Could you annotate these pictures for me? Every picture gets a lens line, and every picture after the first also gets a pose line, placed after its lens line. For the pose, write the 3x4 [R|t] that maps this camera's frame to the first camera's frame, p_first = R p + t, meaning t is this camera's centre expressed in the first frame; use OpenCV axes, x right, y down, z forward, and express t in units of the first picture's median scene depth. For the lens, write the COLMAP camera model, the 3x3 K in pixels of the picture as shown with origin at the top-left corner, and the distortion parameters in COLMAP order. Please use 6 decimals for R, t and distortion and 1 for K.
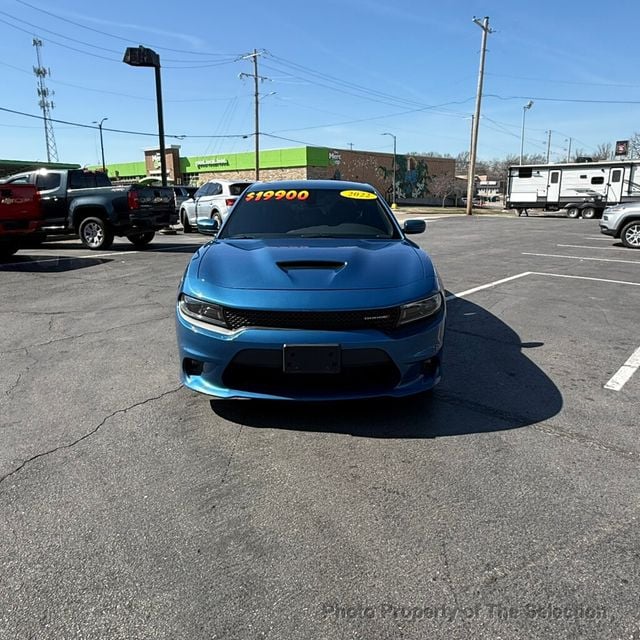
lens RADIAL K [[518.2, 0, 320.6], [0, 518.2, 317.8], [0, 0, 1]] dist [-0.001717, 0.000495]
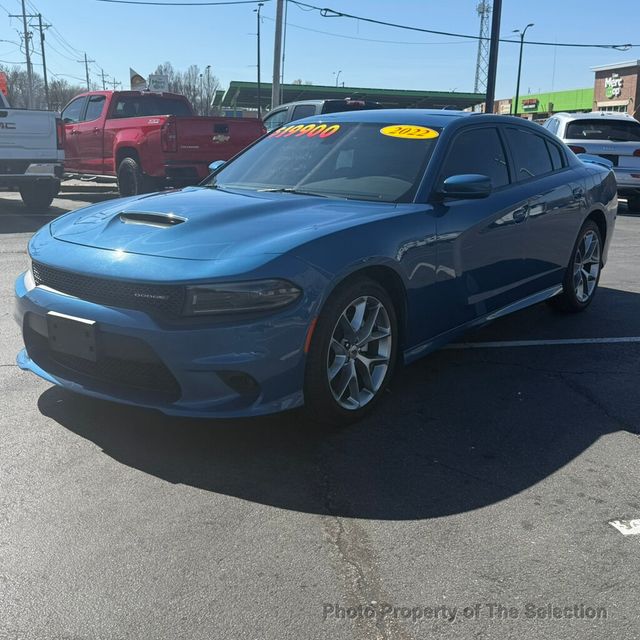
lens RADIAL K [[807.1, 0, 320.0], [0, 807.1, 320.0], [0, 0, 1]] dist [0.177362, -0.407167]
pose [[0.784325, 0.155404, -0.600570, 0.615679], [-0.166463, 0.985332, 0.037570, -0.031013], [0.597599, 0.070505, 0.798689, 0.158338]]
